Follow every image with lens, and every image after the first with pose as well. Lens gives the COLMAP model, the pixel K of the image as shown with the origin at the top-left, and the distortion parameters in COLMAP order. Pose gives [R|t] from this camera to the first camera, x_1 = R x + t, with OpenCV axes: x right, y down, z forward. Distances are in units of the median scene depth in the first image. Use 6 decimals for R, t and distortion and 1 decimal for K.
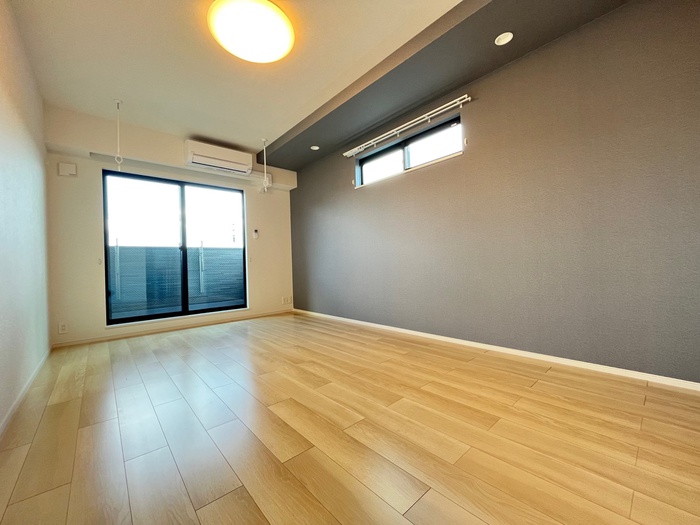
lens RADIAL K [[284.2, 0, 350.0], [0, 284.2, 262.5], [0, 0, 1]] dist [0.000489, -0.000340]
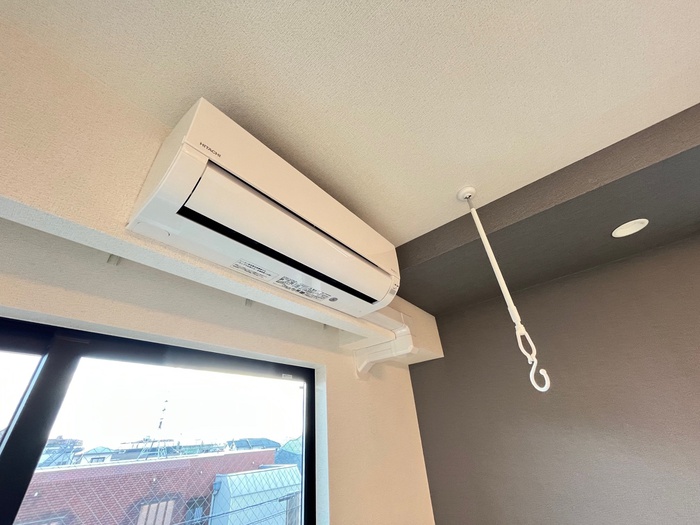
lens RADIAL K [[284.2, 0, 350.0], [0, 284.2, 262.5], [0, 0, 1]] dist [0.000489, -0.000340]
pose [[0.989153, 0.047578, 0.138973, -0.447137], [0.033672, 0.847458, -0.529794, -0.222425], [-0.142980, 0.528727, 0.836663, 0.804084]]
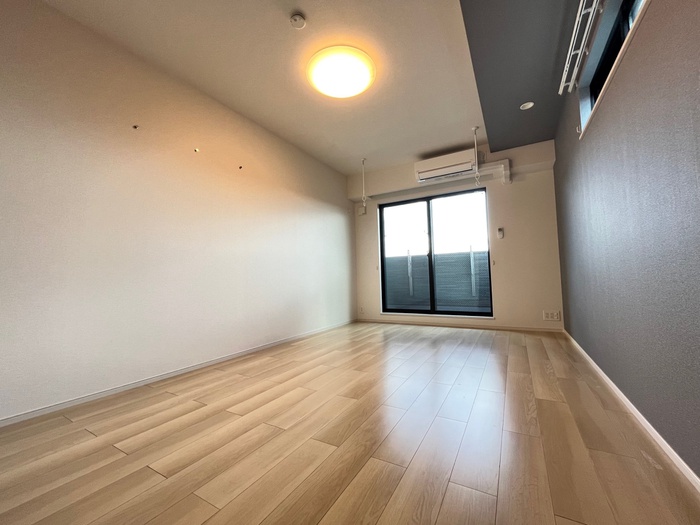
lens RADIAL K [[284.2, 0, 350.0], [0, 284.2, 262.5], [0, 0, 1]] dist [0.000489, -0.000340]
pose [[0.310905, -0.027917, -0.950031, 0.402660], [0.020936, 0.999527, -0.022520, -0.001028], [0.950210, -0.012889, 0.311342, 0.343728]]
